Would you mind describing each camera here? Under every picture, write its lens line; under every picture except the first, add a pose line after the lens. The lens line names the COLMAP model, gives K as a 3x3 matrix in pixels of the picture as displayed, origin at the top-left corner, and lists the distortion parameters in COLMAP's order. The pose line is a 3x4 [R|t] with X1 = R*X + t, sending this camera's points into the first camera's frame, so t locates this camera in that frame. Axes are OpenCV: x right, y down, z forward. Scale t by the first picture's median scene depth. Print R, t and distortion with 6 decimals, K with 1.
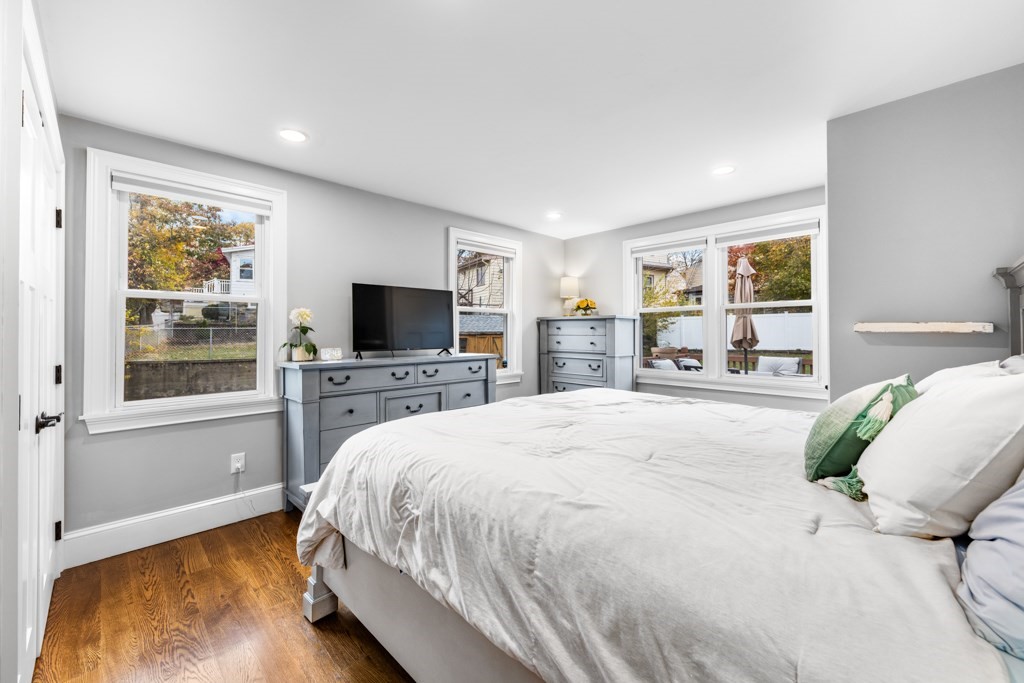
lens RADIAL K [[409.8, 0, 512.0], [0, 409.8, 333.2], [0, 0, 1]] dist [0.003951, 0.000217]
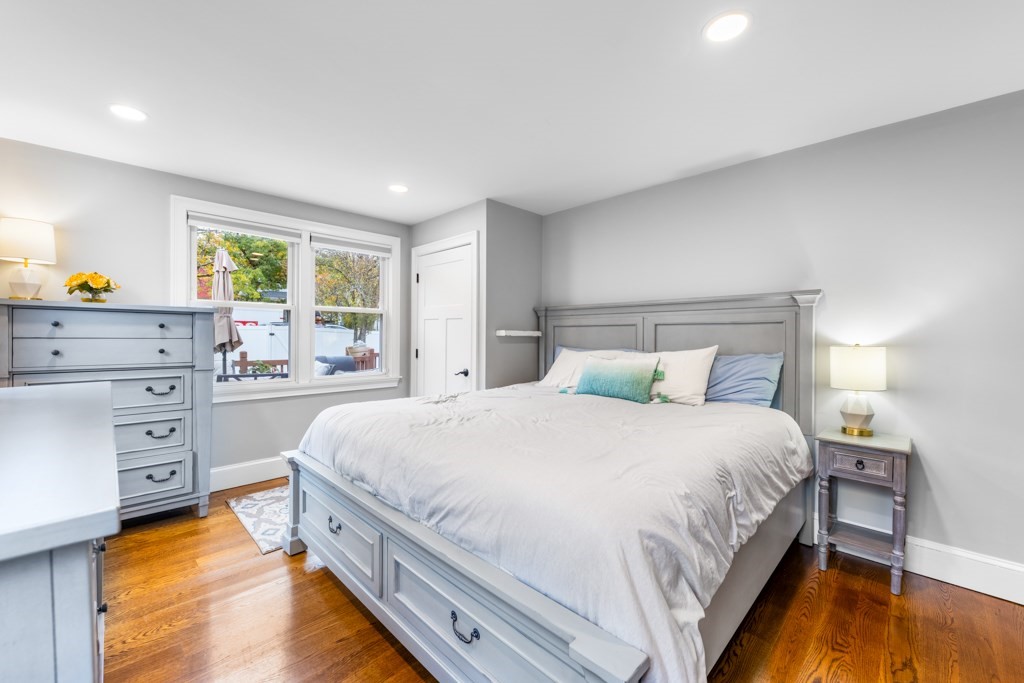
lens RADIAL K [[409.8, 0, 513.4], [0, 409.8, 340.9], [0, 0, 1]] dist [0.003951, 0.000217]
pose [[0.002511, -0.010335, 0.999943, -0.409575], [-0.003980, 0.999939, 0.010345, 0.000891], [-0.999989, -0.004006, 0.002470, 0.474286]]
